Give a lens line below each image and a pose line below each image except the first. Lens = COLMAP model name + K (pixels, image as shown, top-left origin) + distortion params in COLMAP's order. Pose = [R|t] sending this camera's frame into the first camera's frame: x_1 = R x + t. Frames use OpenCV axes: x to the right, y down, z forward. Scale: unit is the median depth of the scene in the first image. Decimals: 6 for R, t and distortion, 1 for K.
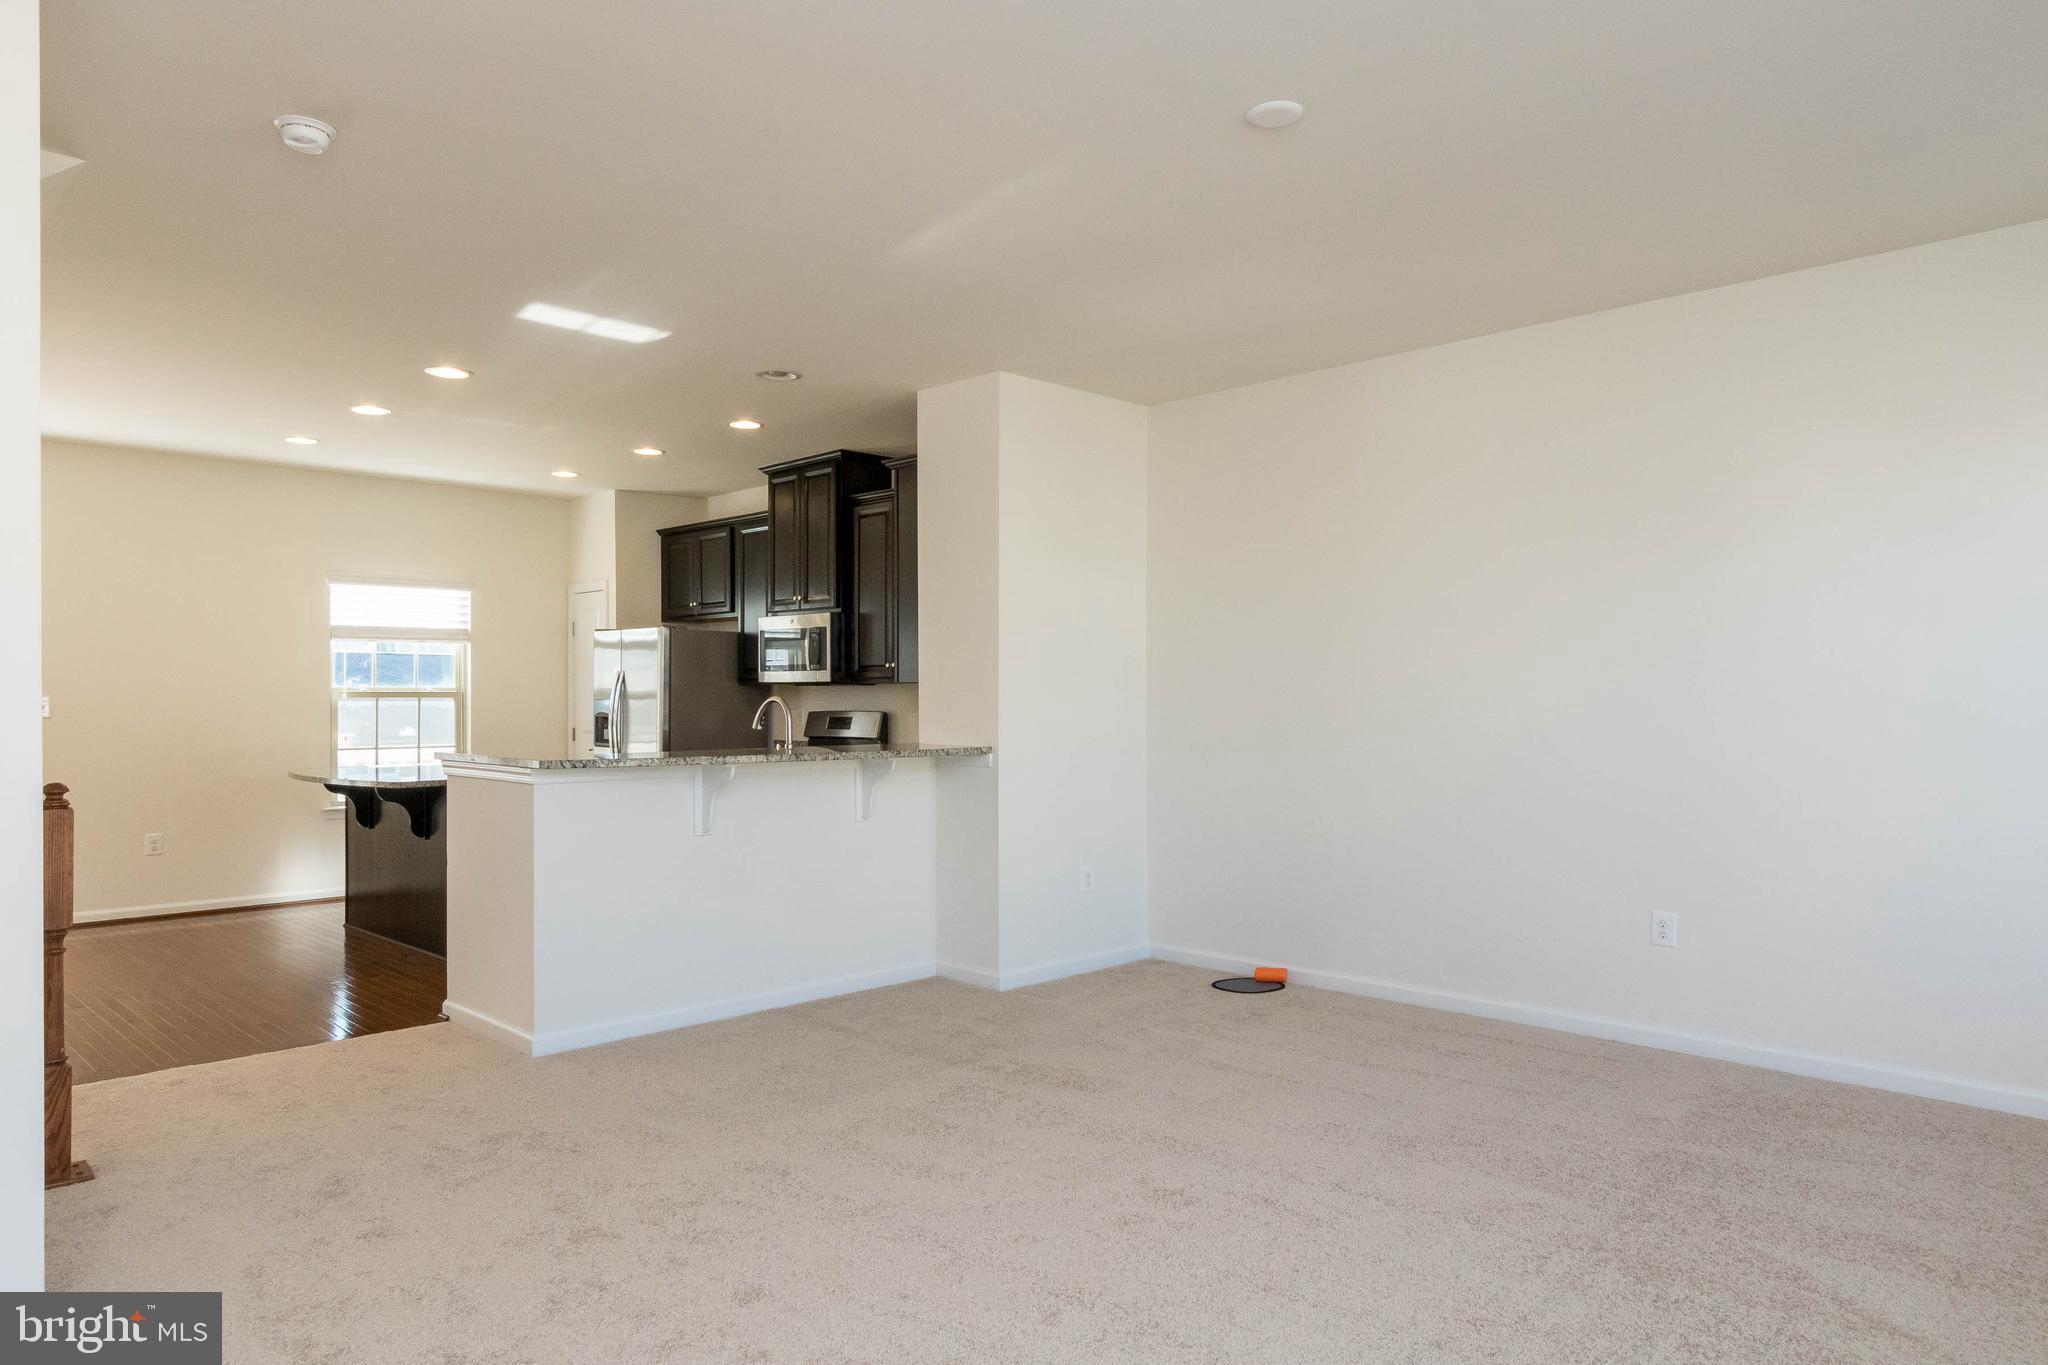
lens RADIAL K [[1276.8, 0, 1027.2], [0, 1276.8, 690.2], [0, 0, 1]] dist [0.002520, -0.000848]
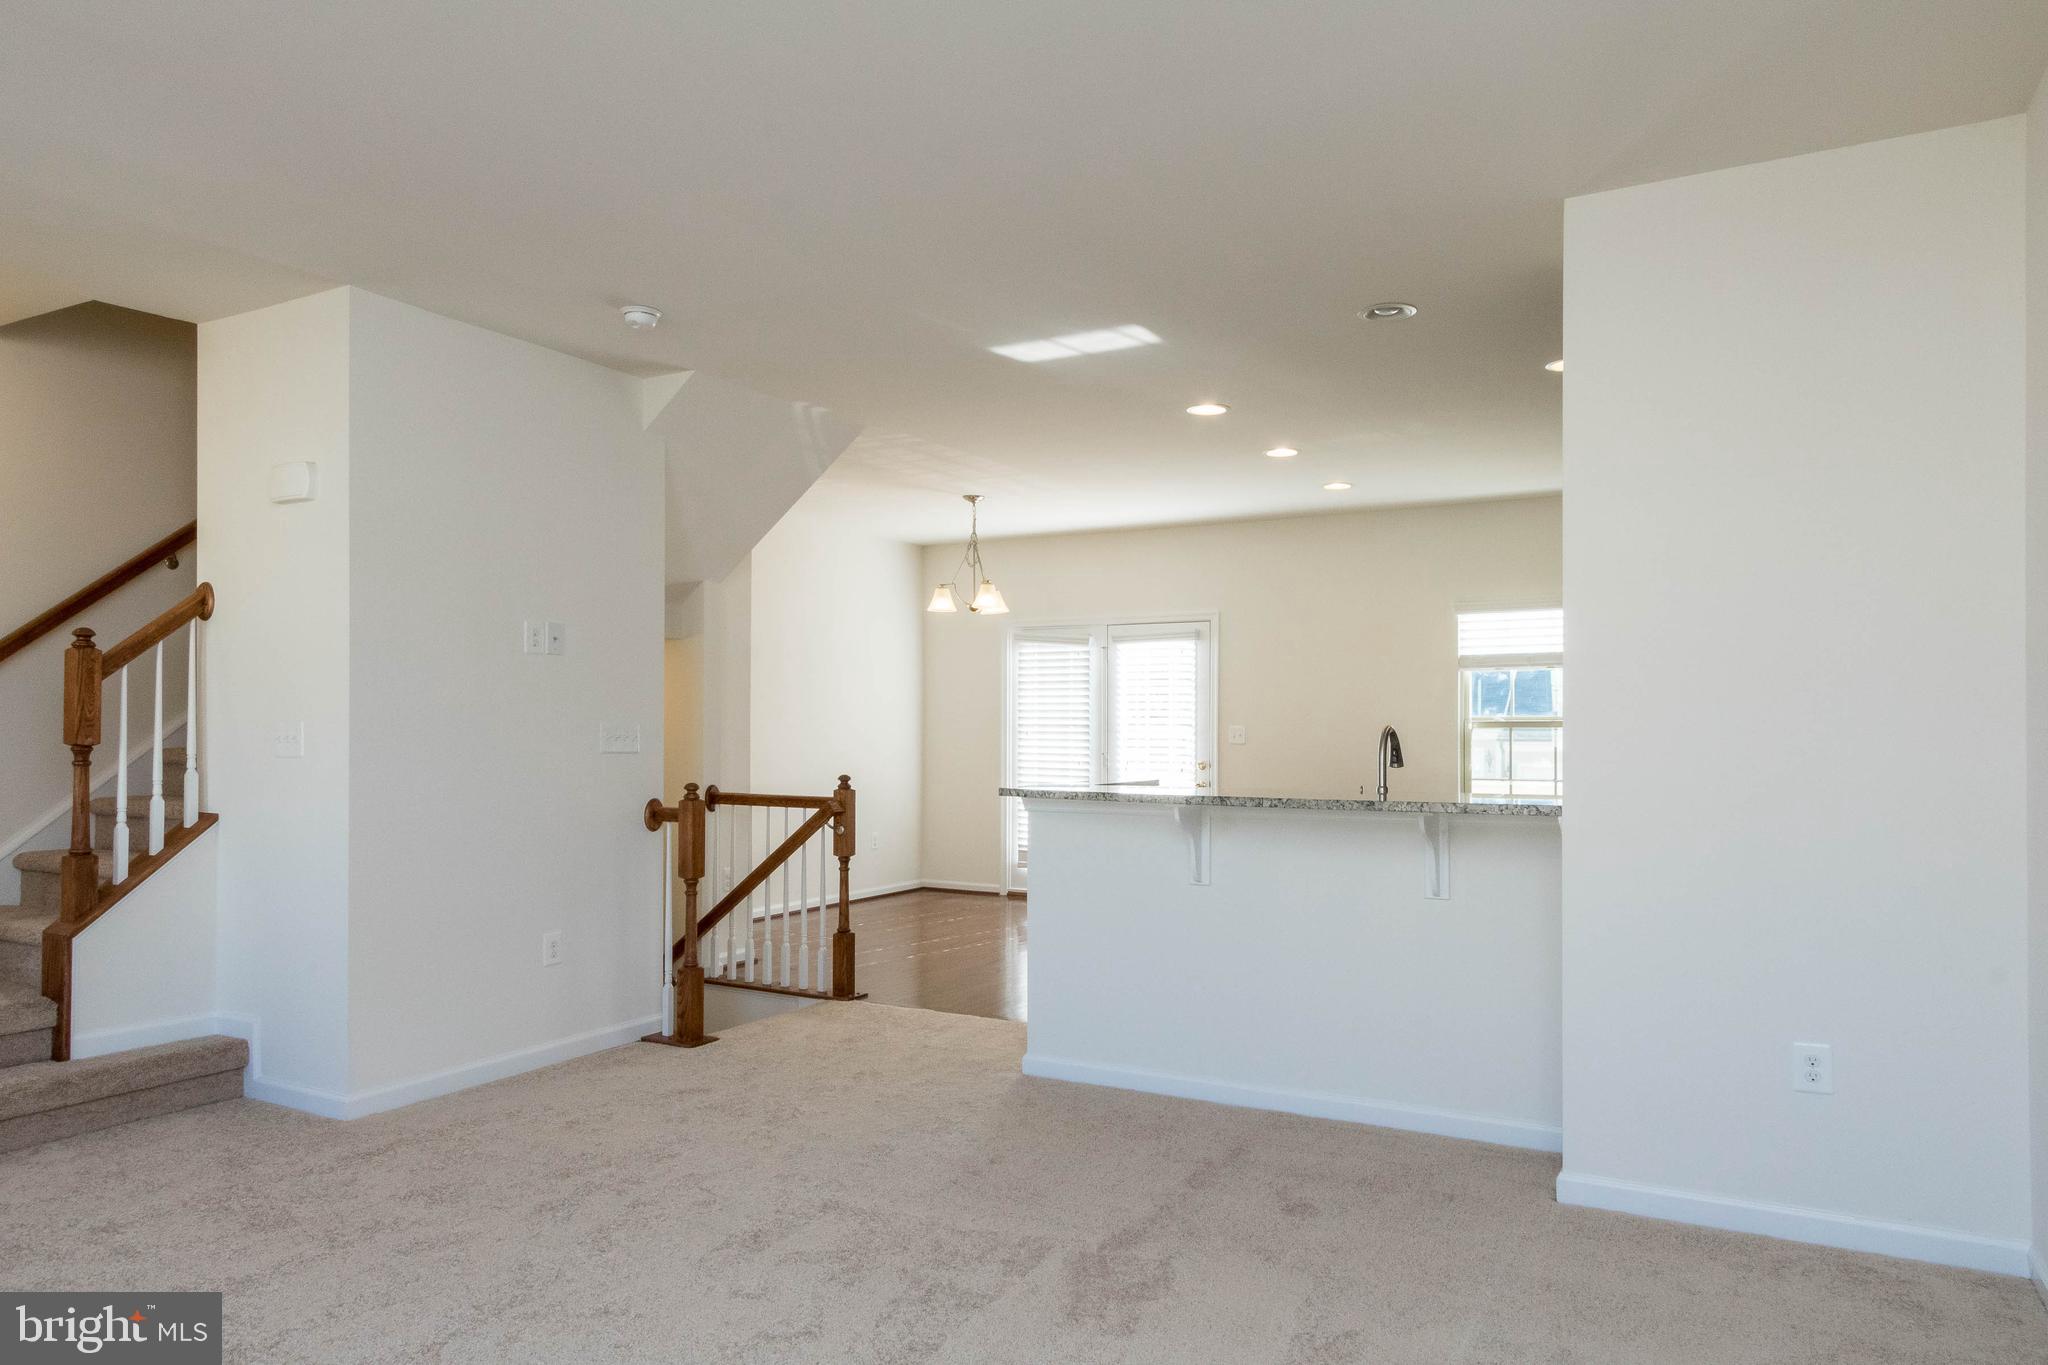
lens RADIAL K [[1302.0, 0, 1024.3], [0, 1302.0, 726.2], [0, 0, 1]] dist [0.000549, -0.001516]
pose [[0.272619, -0.003138, -0.962117, 0.338368], [0.004334, 0.999989, -0.002034, 0.005163], [0.962112, -0.003615, 0.272630, 0.378918]]
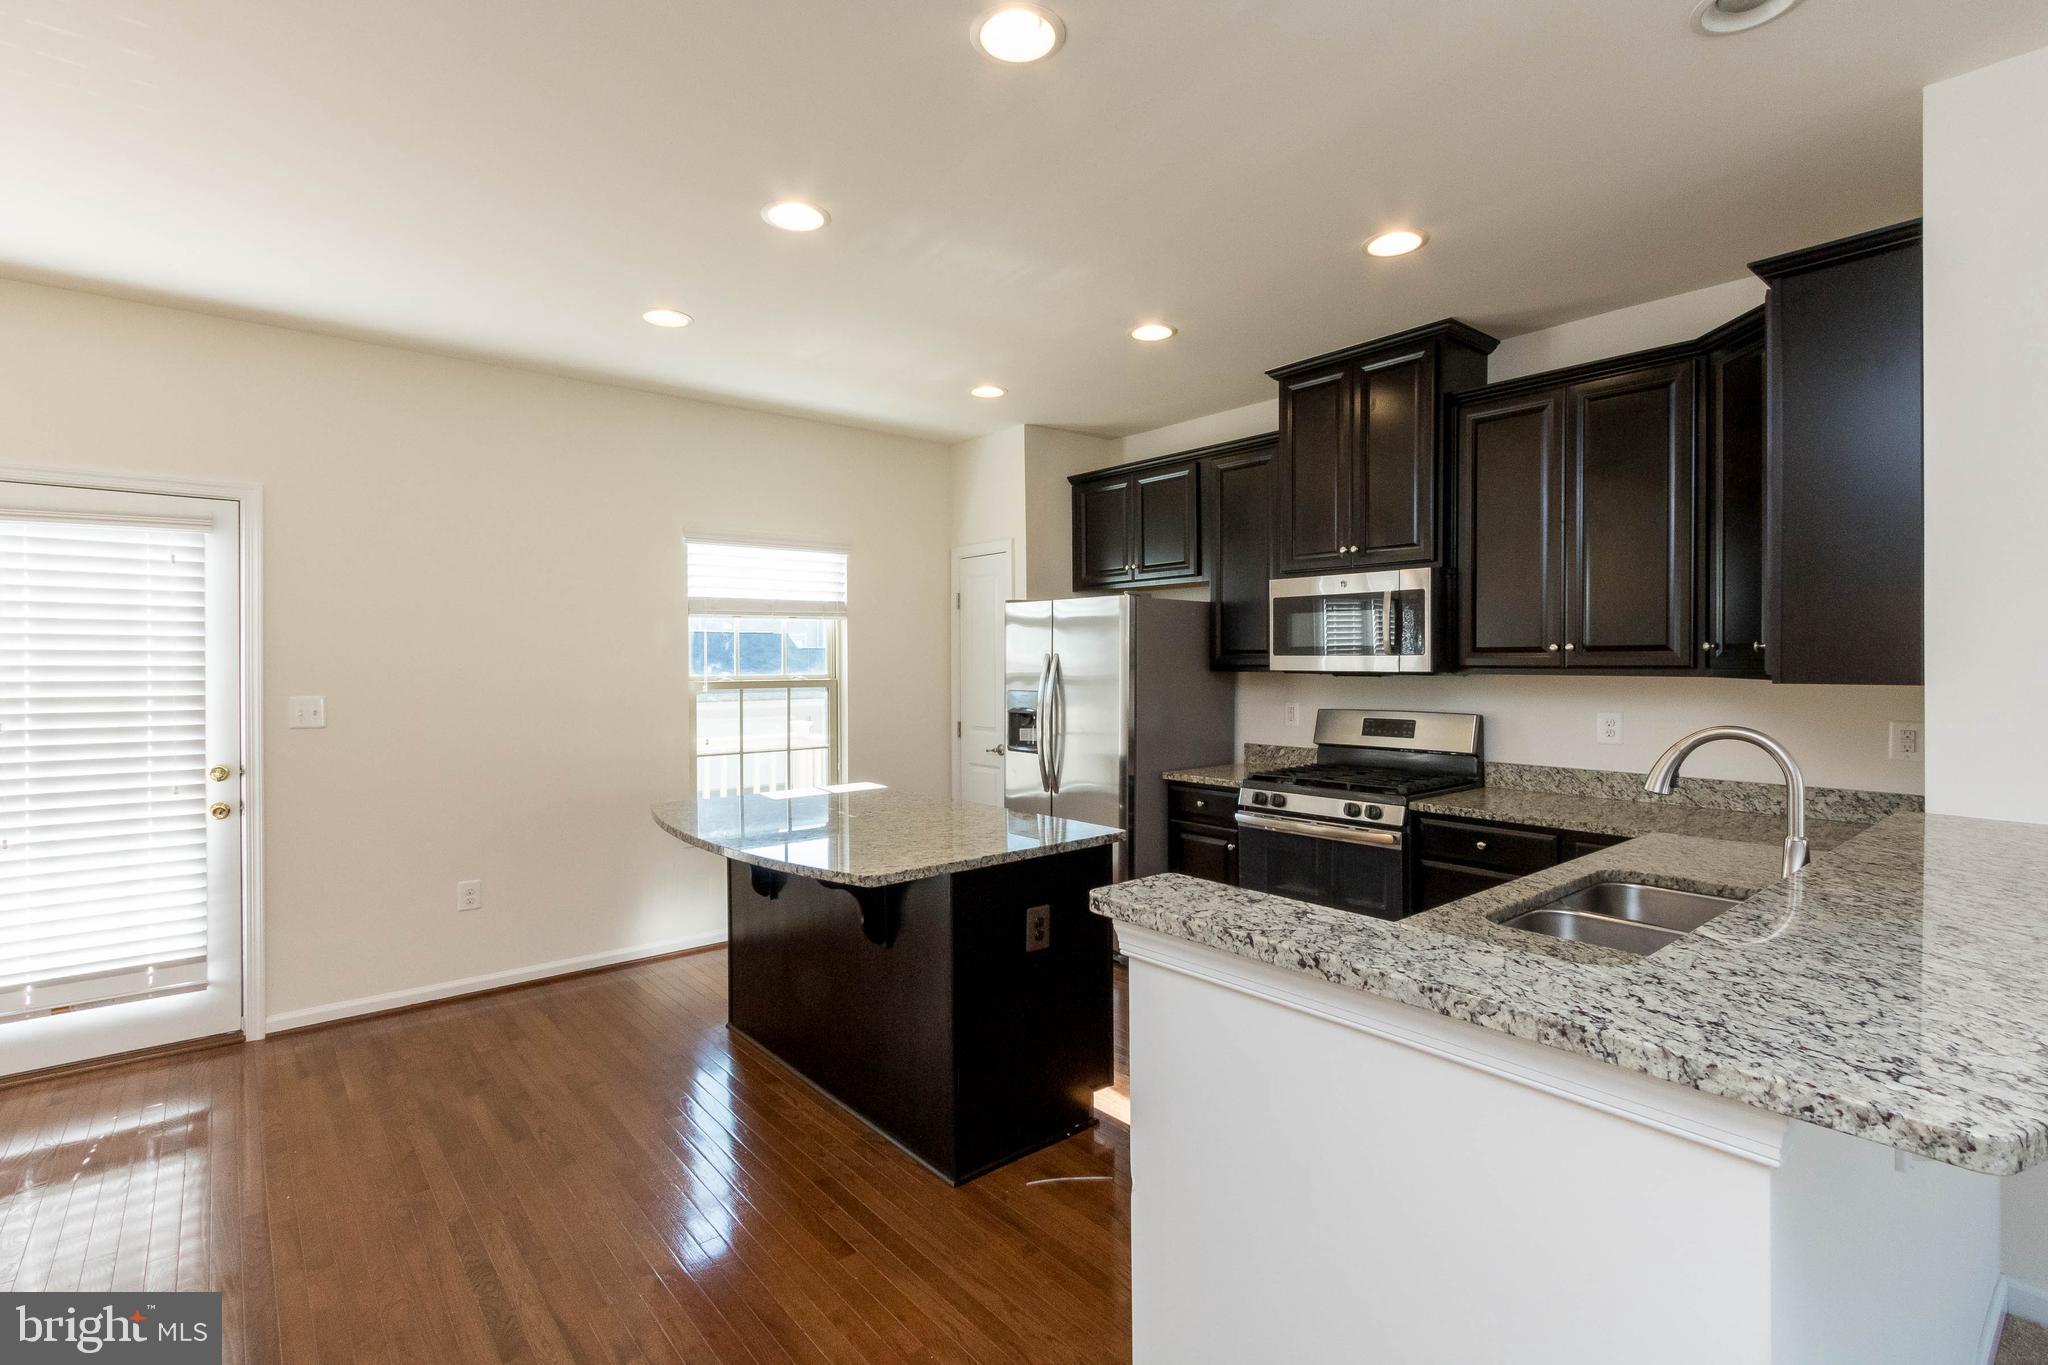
lens RADIAL K [[945.9, 0, 1030.5], [0, 945.9, 670.8], [0, 0, 1]] dist [0.002861, 0.000002]
pose [[0.996398, -0.002922, -0.084745, -0.281841], [0.004079, 0.999901, 0.013487, -0.012729], [0.084698, -0.013784, 0.996311, 0.433341]]
